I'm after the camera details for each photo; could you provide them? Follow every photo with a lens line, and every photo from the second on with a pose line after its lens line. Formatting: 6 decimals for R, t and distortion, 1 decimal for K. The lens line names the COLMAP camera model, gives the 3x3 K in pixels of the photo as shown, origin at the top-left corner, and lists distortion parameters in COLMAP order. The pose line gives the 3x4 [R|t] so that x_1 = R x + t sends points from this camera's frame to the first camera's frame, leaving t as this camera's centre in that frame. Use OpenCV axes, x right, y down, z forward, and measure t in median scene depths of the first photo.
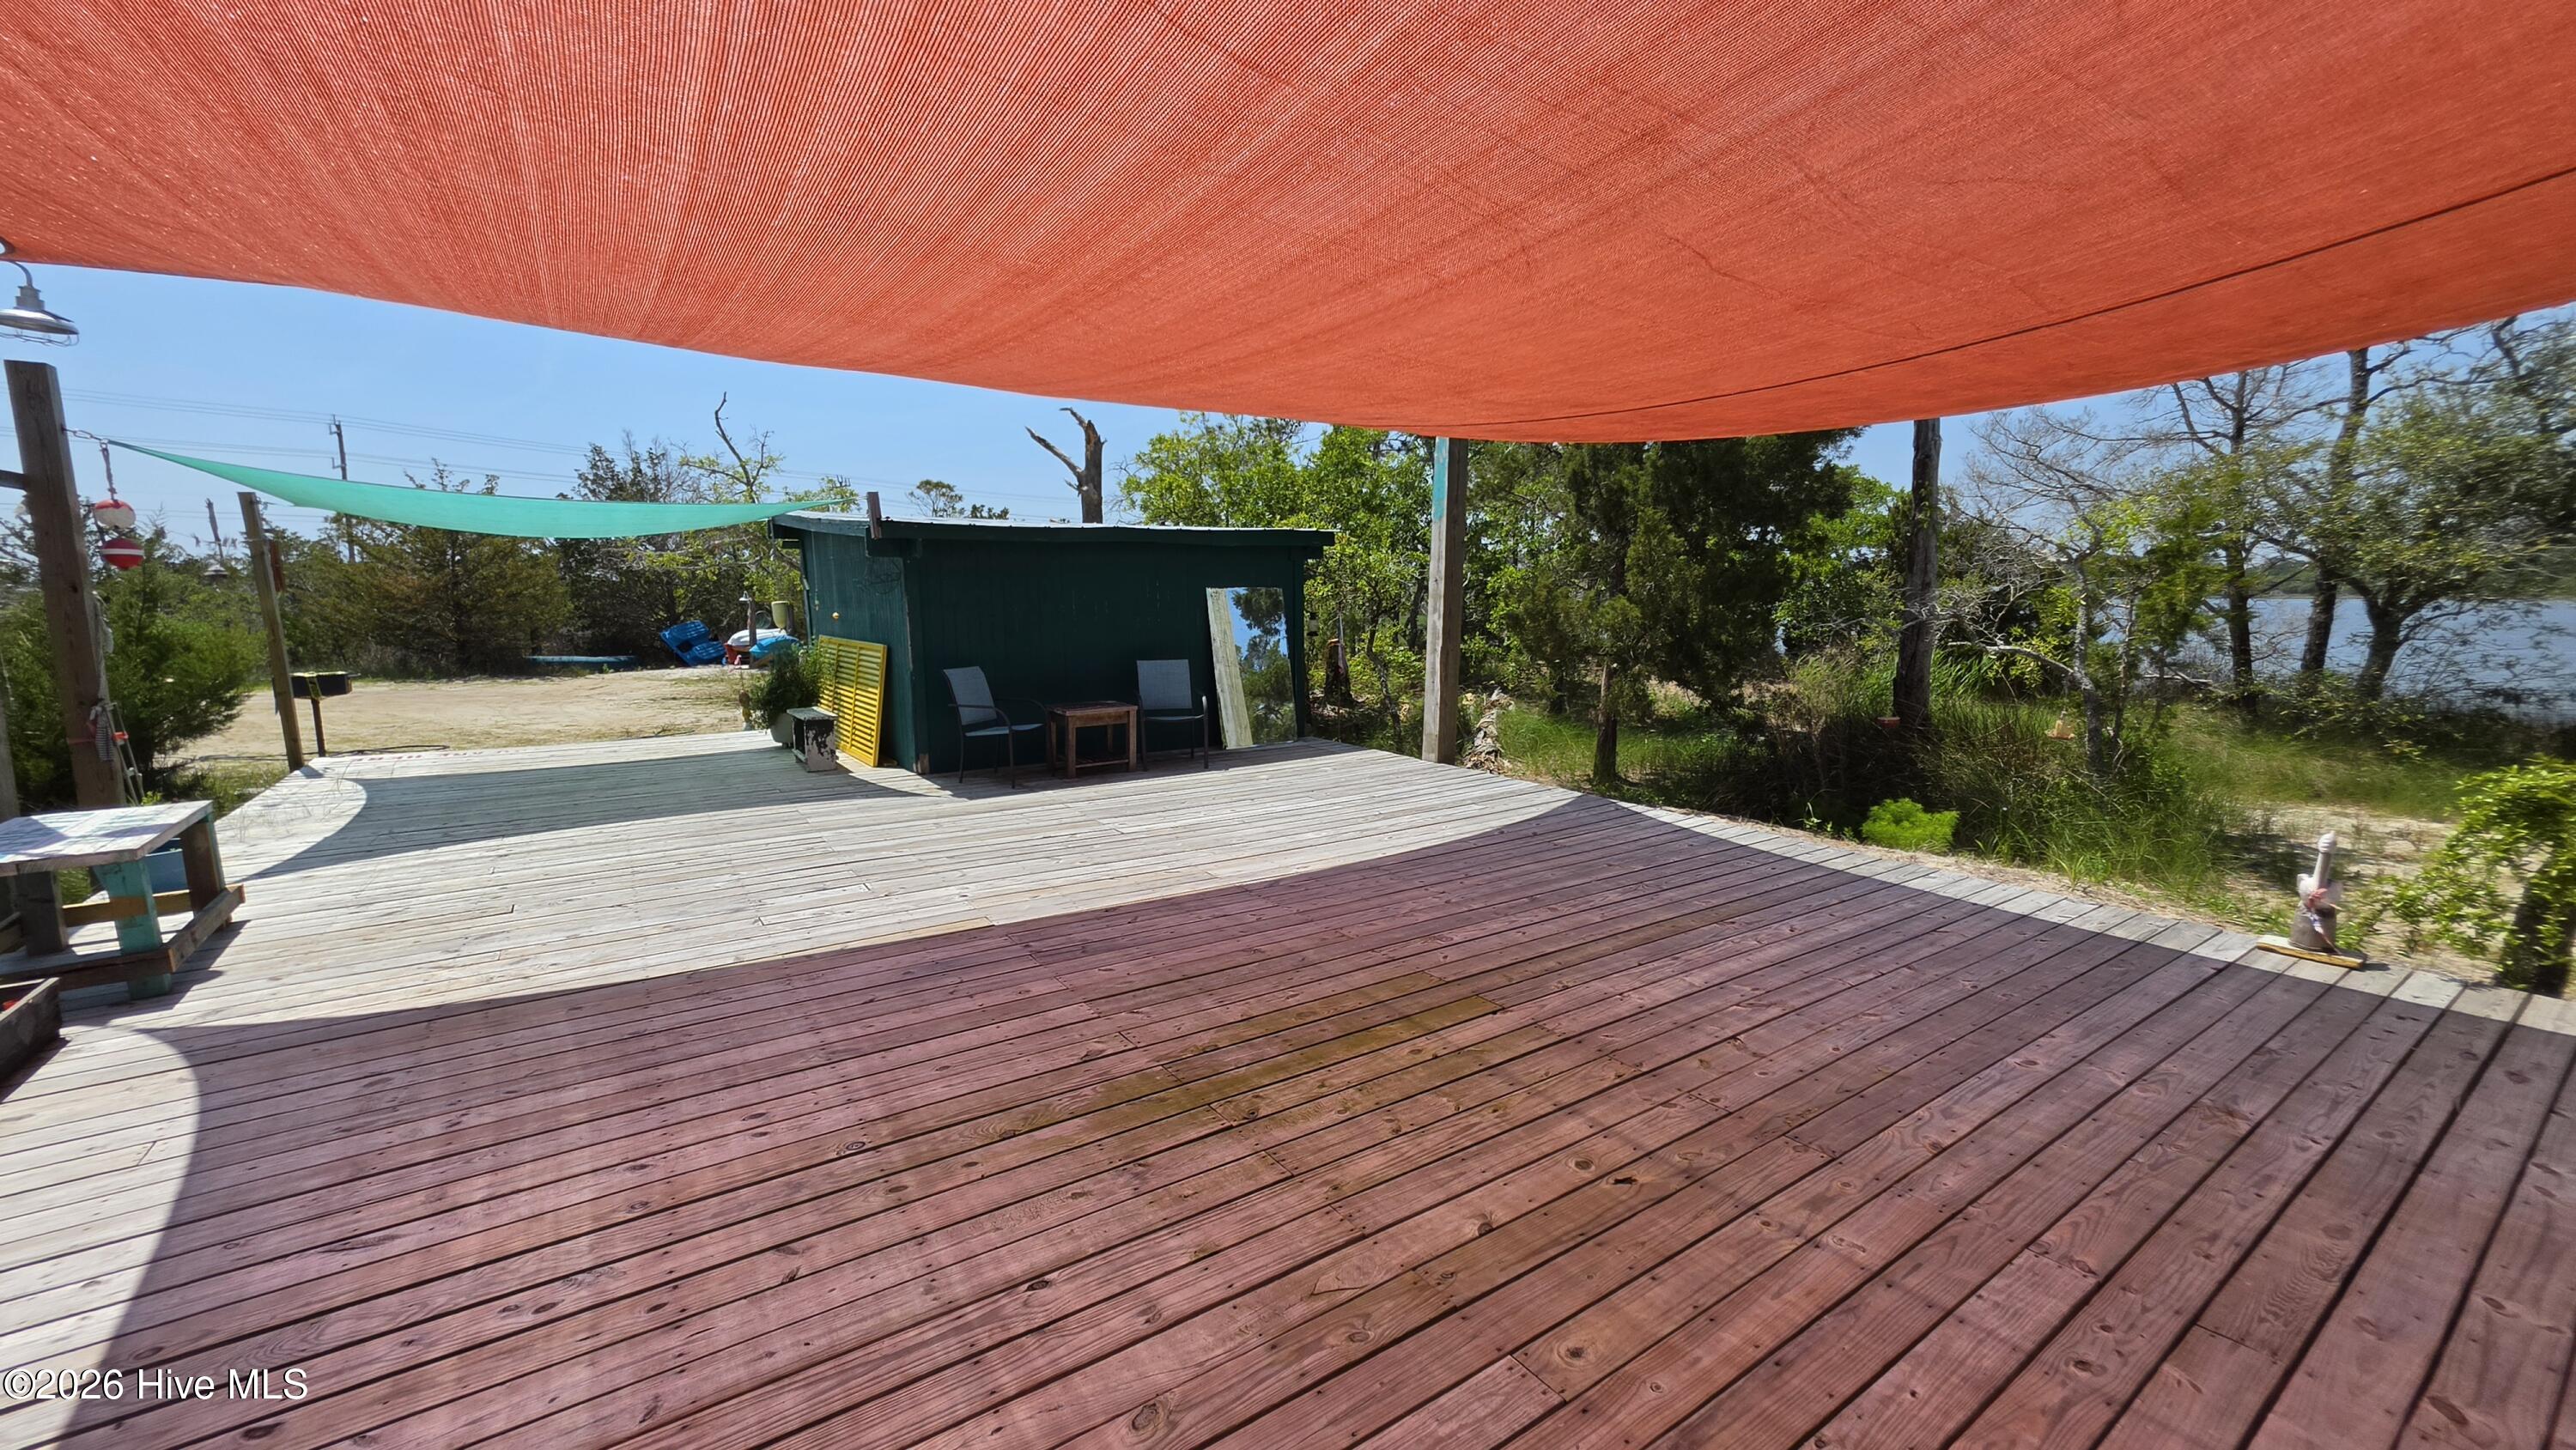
lens RADIAL K [[1030.0, 0, 1288.0], [0, 1030.0, 725.0], [0, 0, 1]] dist [0.000437, 0.000114]
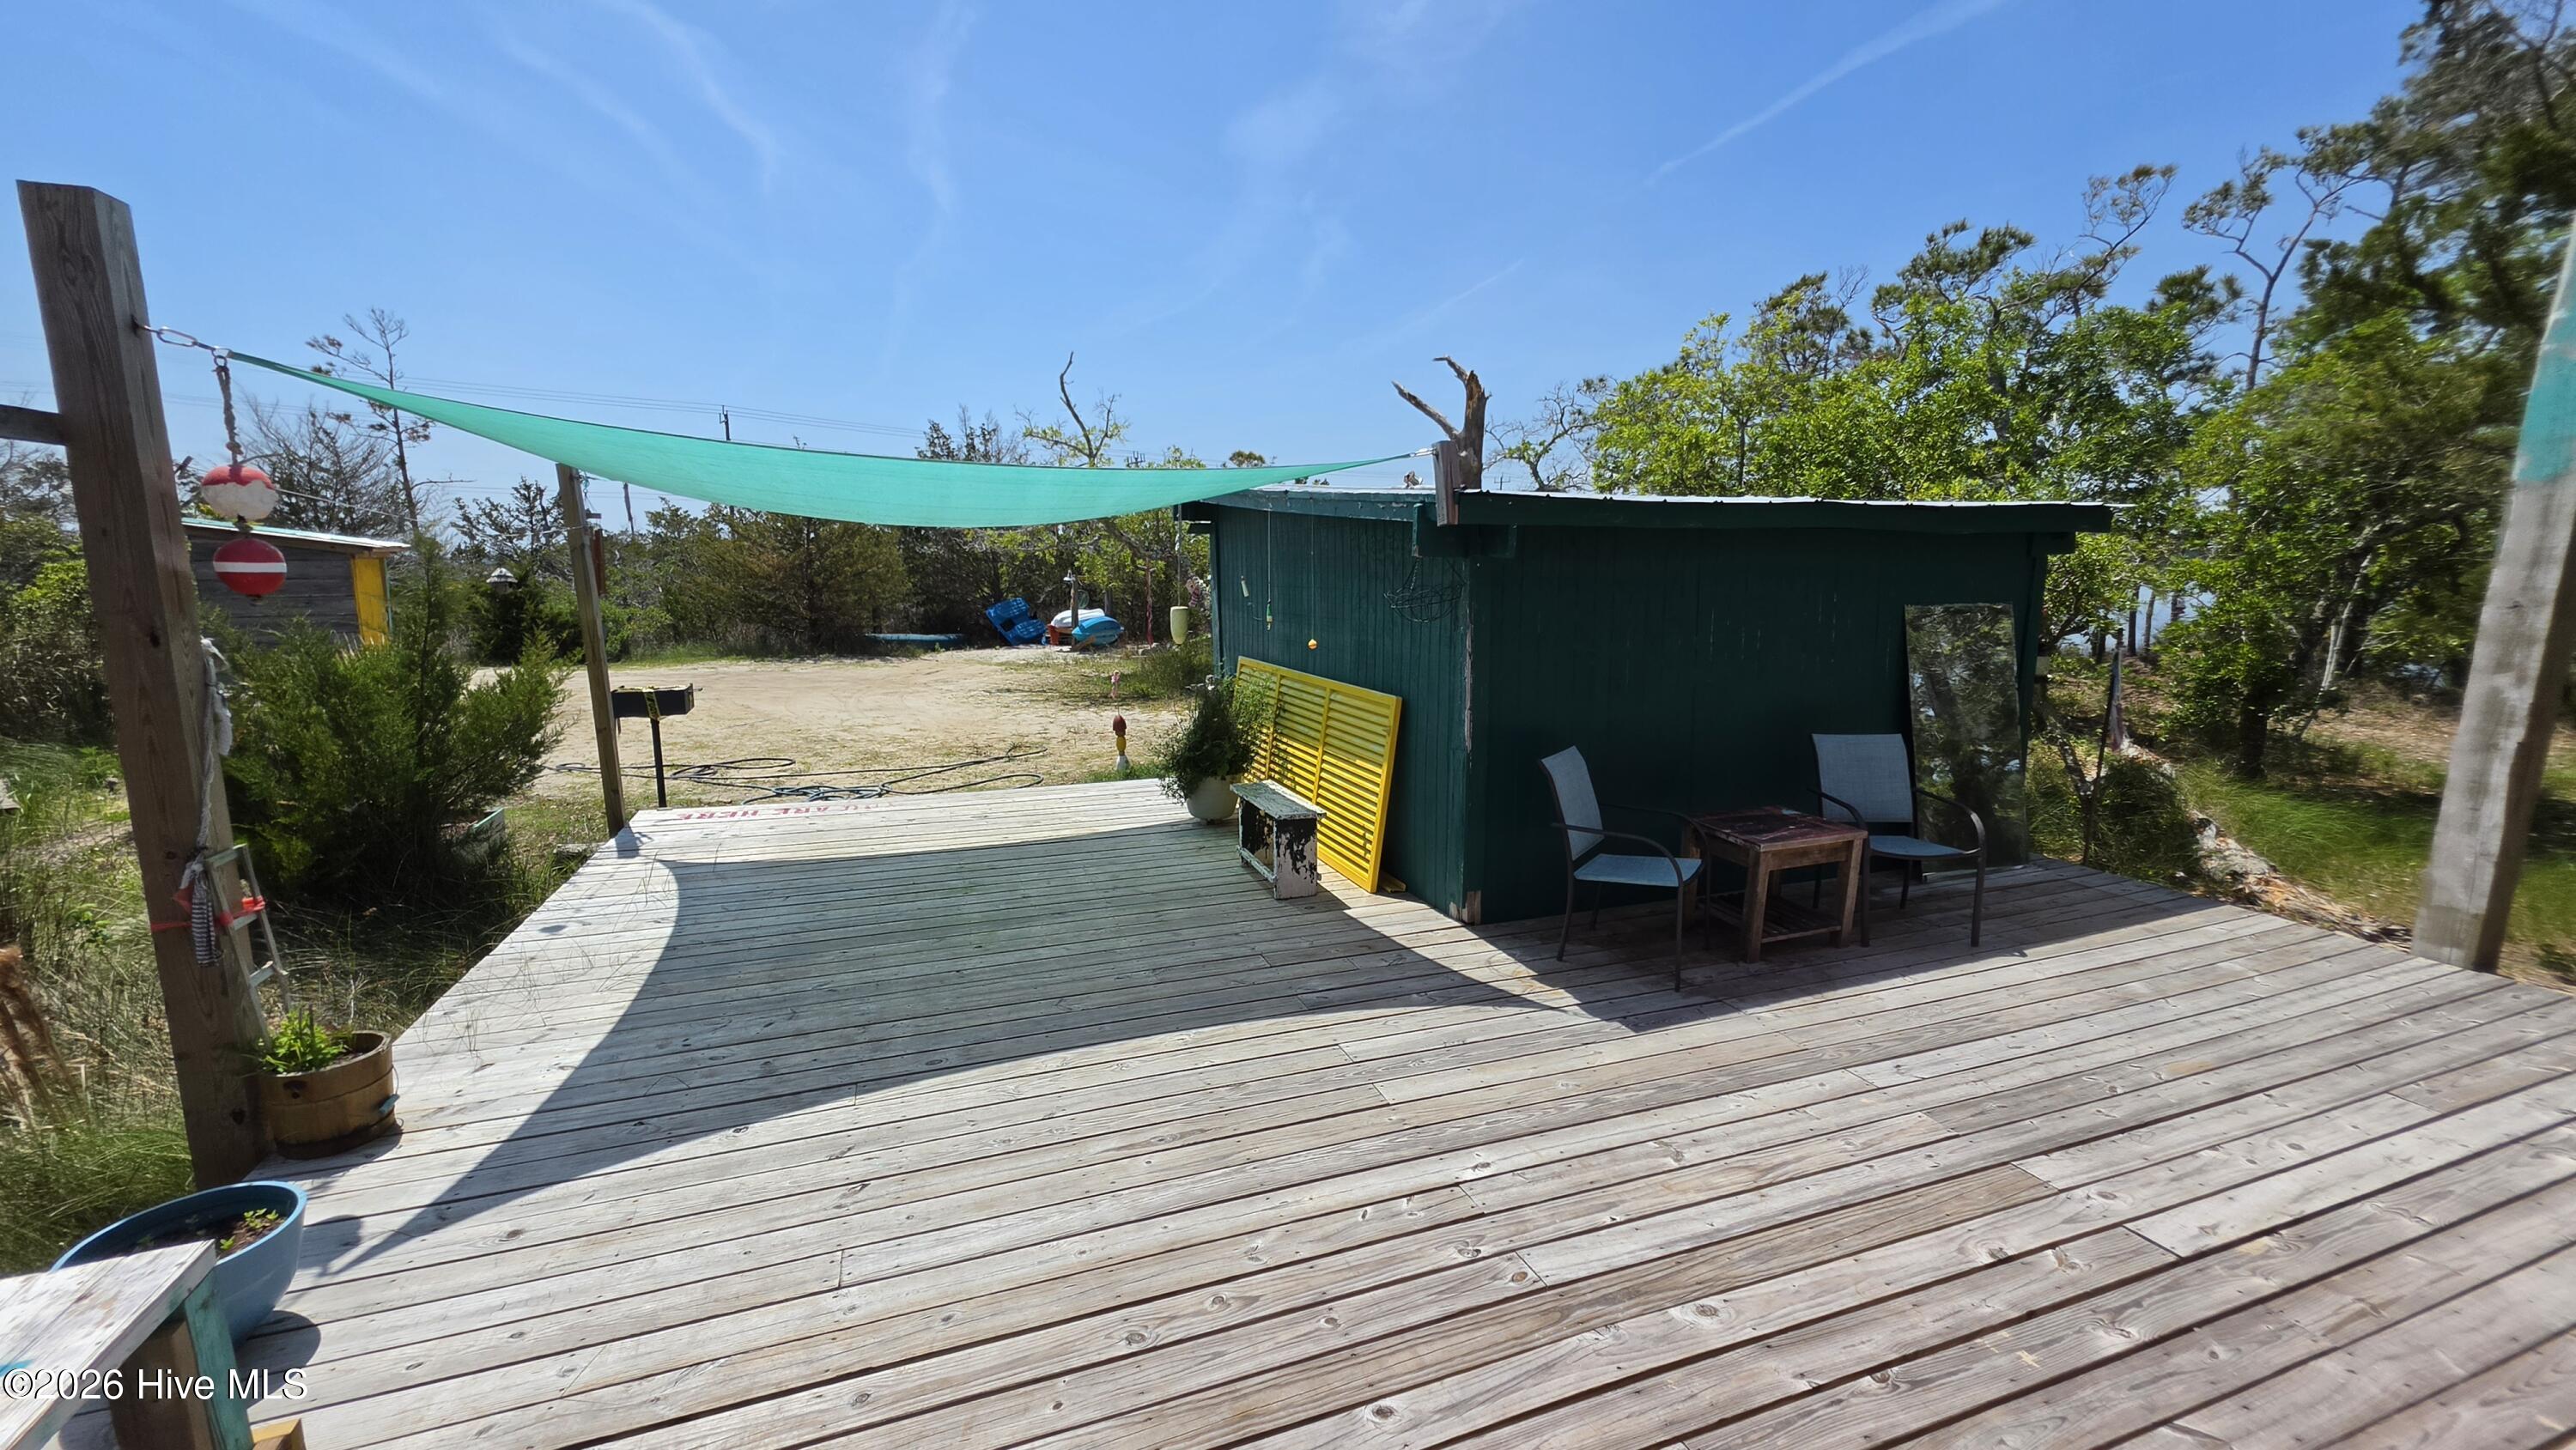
lens RADIAL K [[1032.8, 0, 1293.3], [0, 1032.8, 716.5], [0, 0, 1]] dist [-0.001157, 0.000600]
pose [[0.970453, 0.041997, -0.237606, -0.143616], [-0.037923, 0.999045, 0.021692, -0.036281], [0.238290, -0.012040, 0.971119, 0.182206]]
